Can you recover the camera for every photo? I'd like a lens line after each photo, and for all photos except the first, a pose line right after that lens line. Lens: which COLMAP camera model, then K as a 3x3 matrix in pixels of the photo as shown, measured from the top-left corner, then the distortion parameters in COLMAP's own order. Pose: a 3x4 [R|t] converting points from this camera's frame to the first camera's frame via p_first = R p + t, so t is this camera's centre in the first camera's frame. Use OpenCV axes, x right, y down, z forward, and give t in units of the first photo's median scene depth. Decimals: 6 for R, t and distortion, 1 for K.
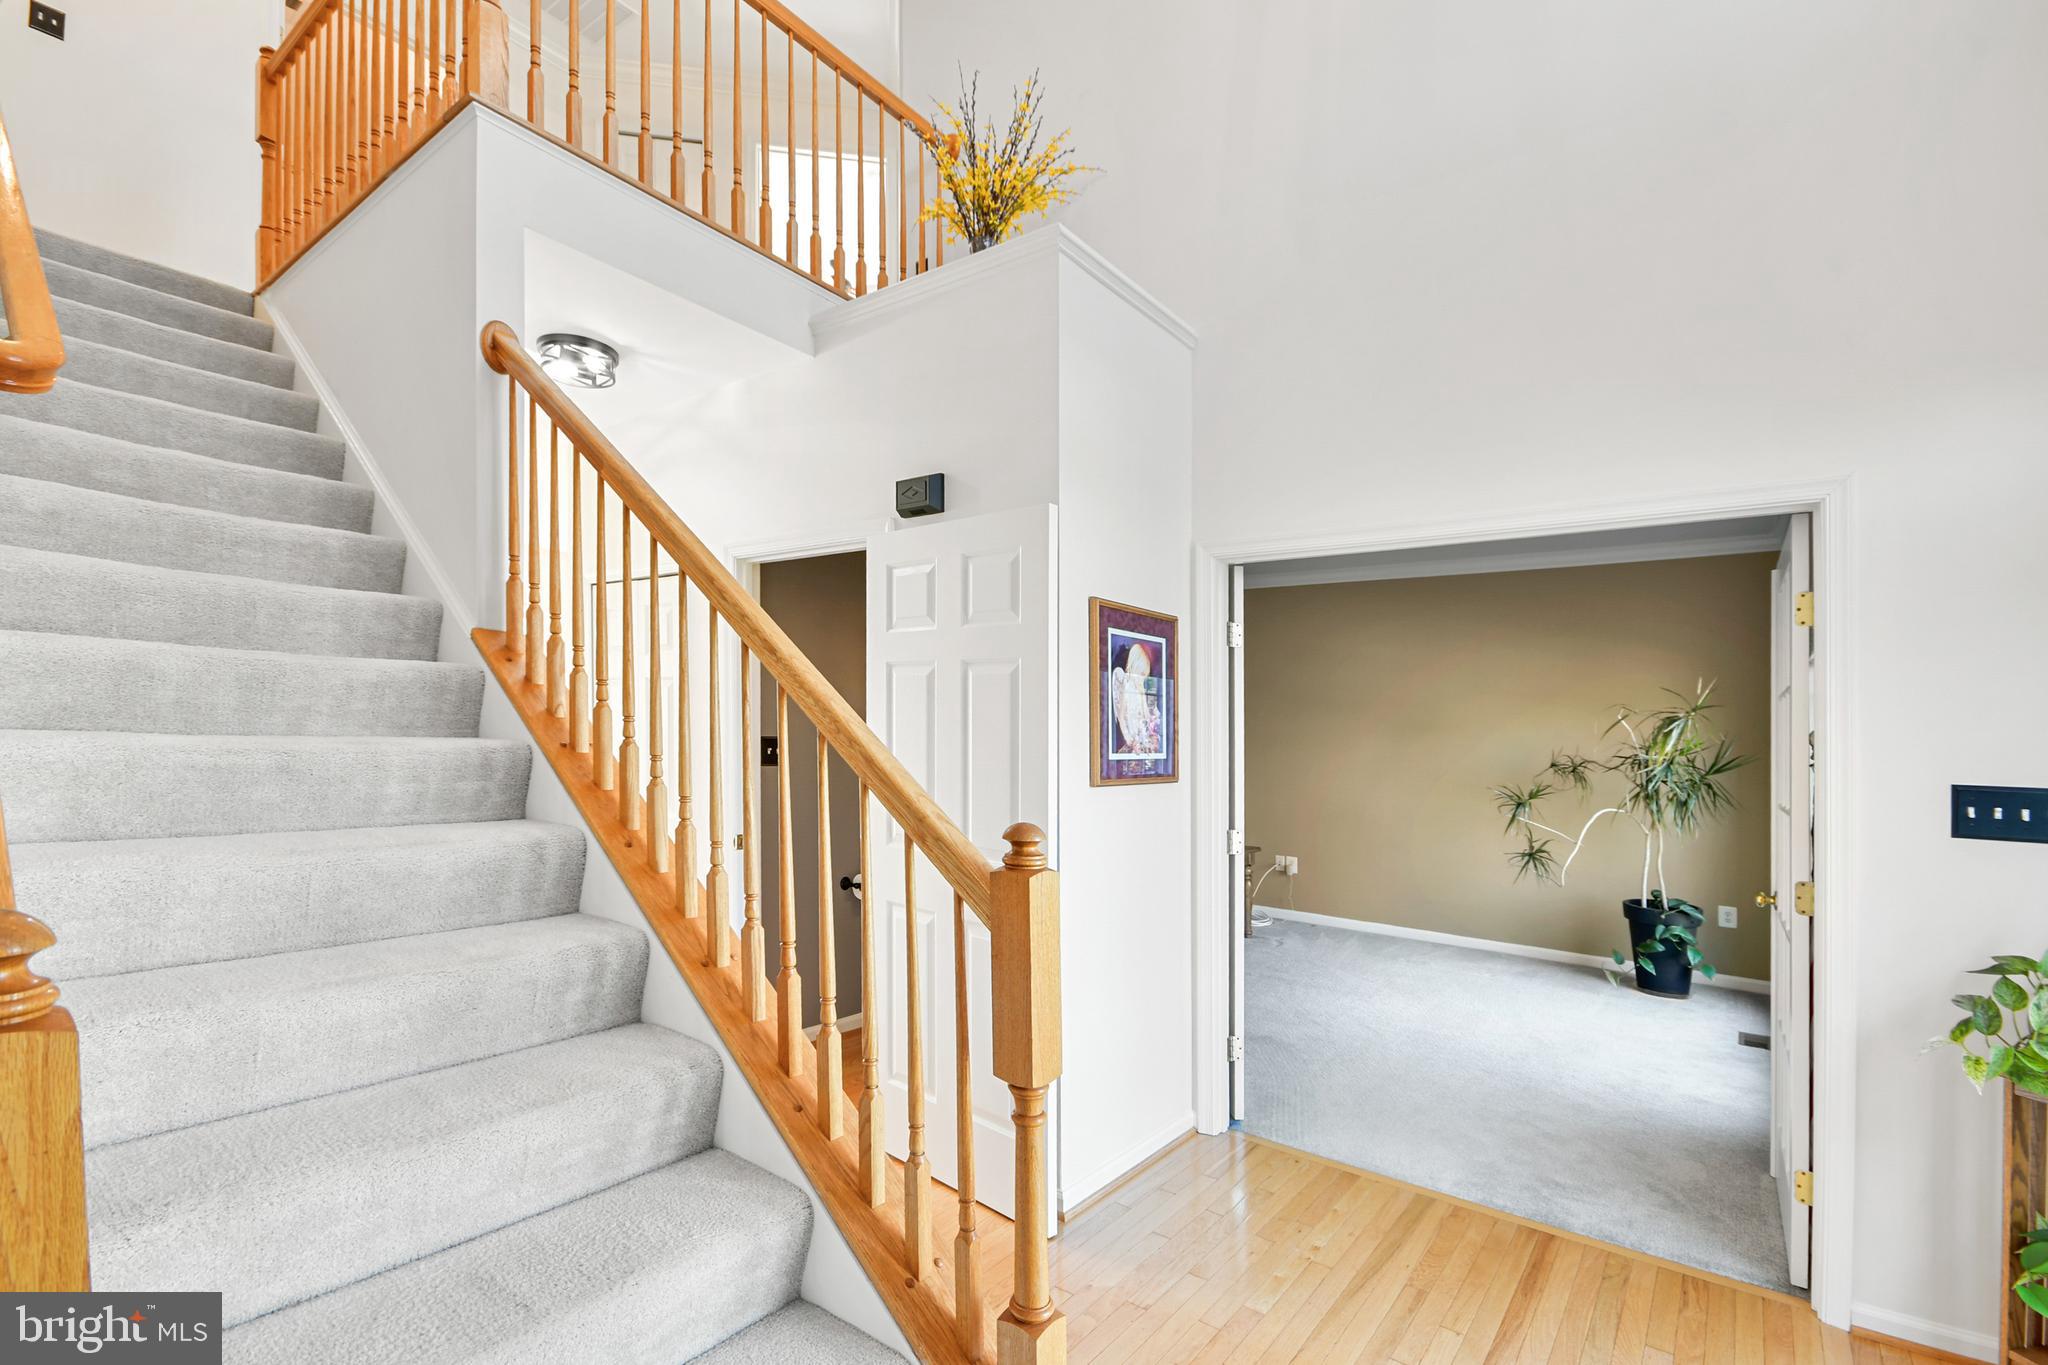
lens RADIAL K [[912.2, 0, 1041.3], [0, 912.2, 694.2], [0, 0, 1]] dist [0.000553, 0.001023]
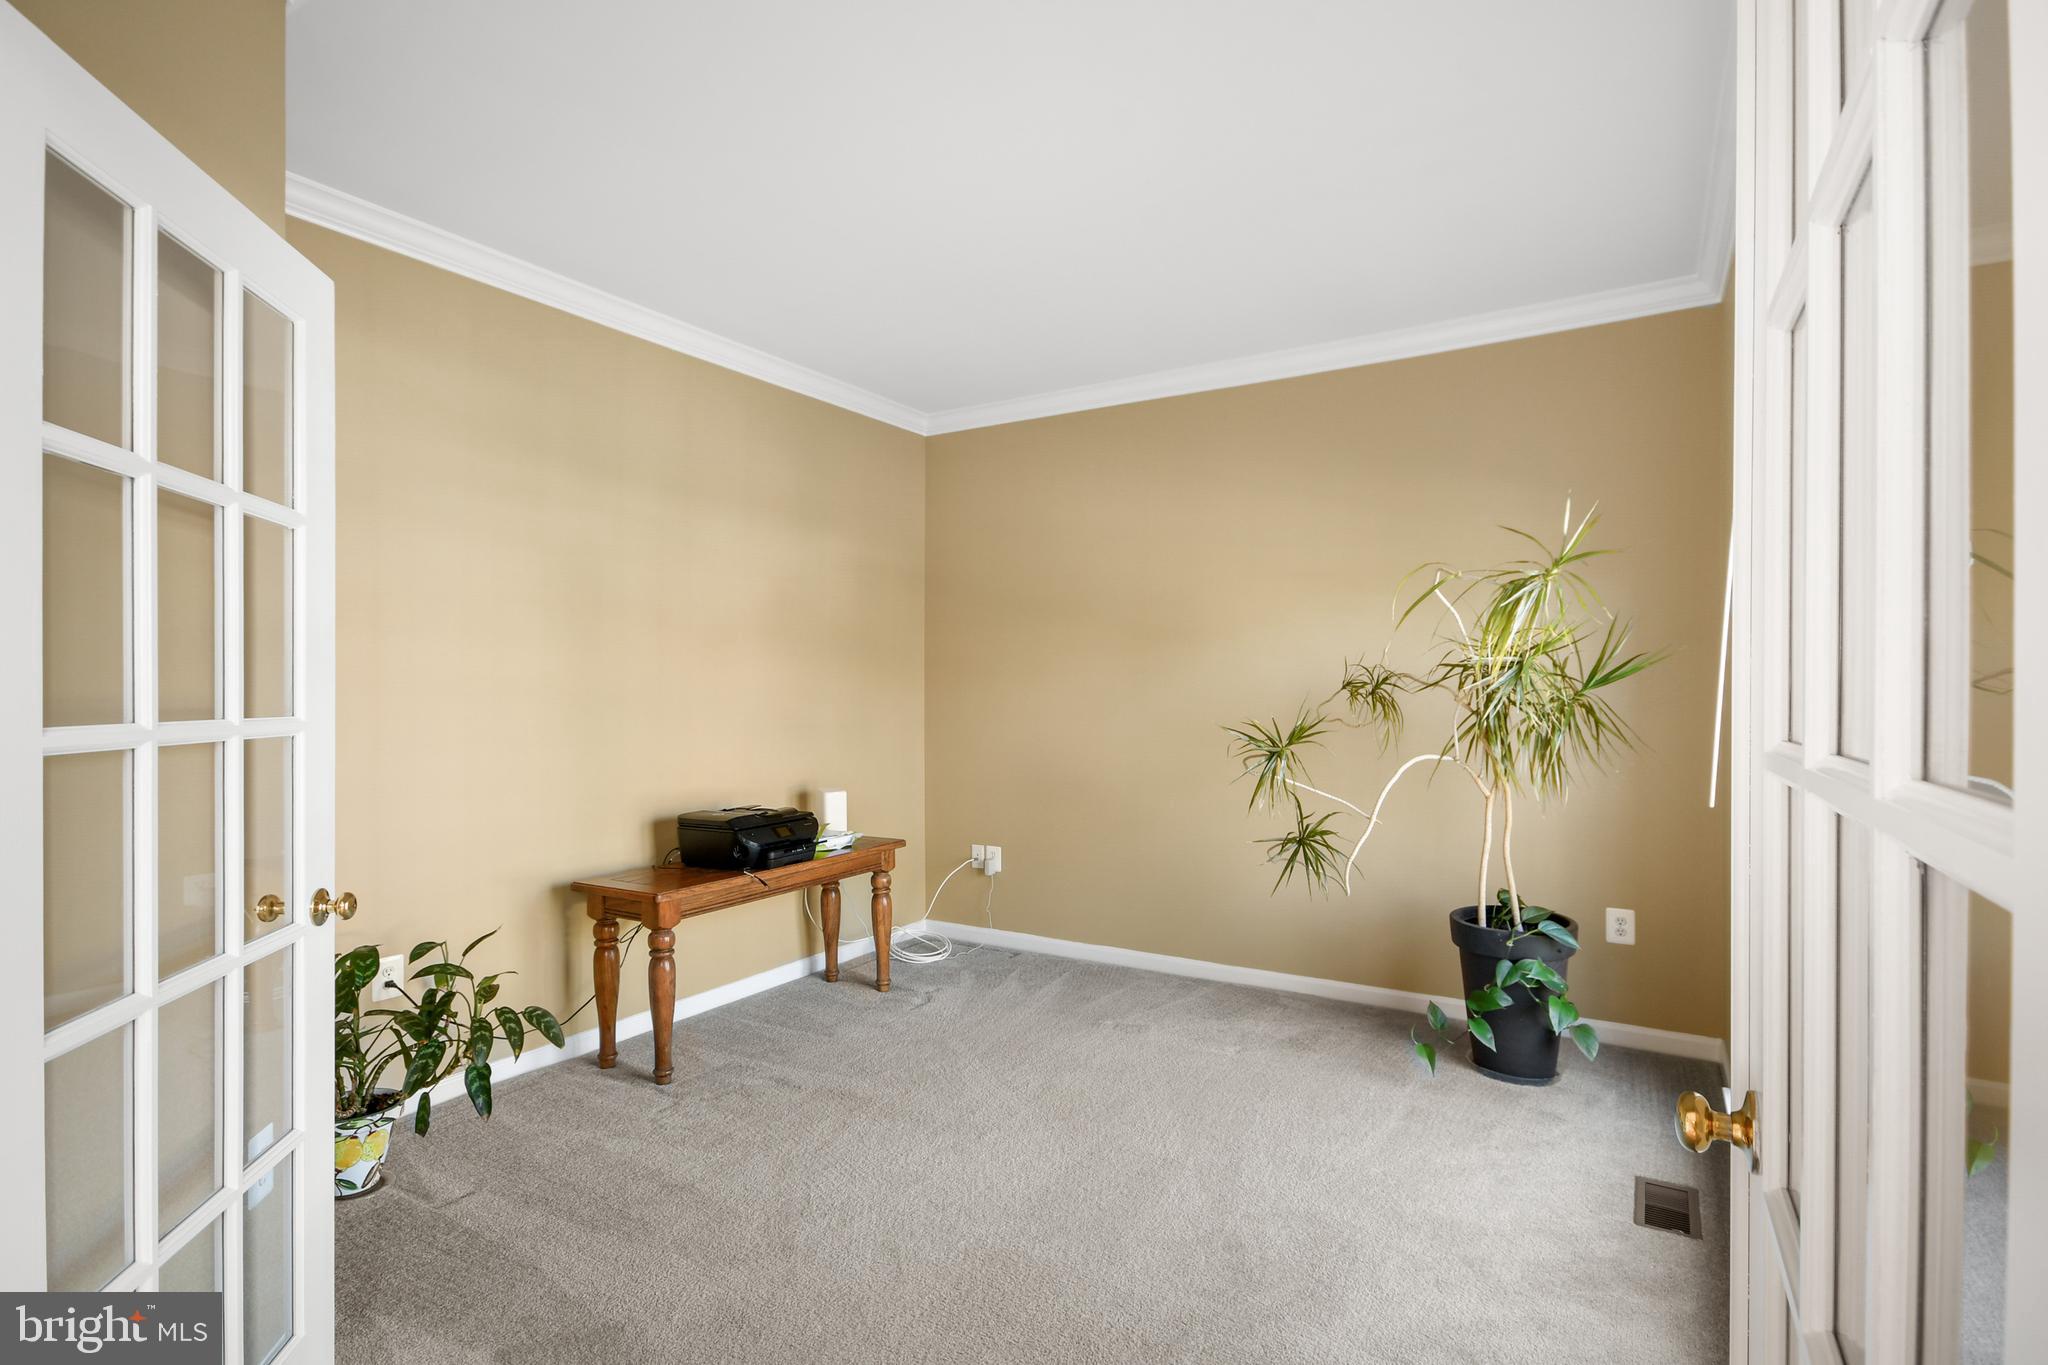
lens RADIAL K [[1047.1, 0, 1021.9], [0, 1047.1, 694.4], [0, 0, 1]] dist [0.021027, 0.000037]
pose [[0.992354, -0.036512, 0.117899, 0.302107], [0.029849, 0.997882, 0.057799, 0.042876], [-0.119760, -0.053838, 0.991342, 0.389380]]
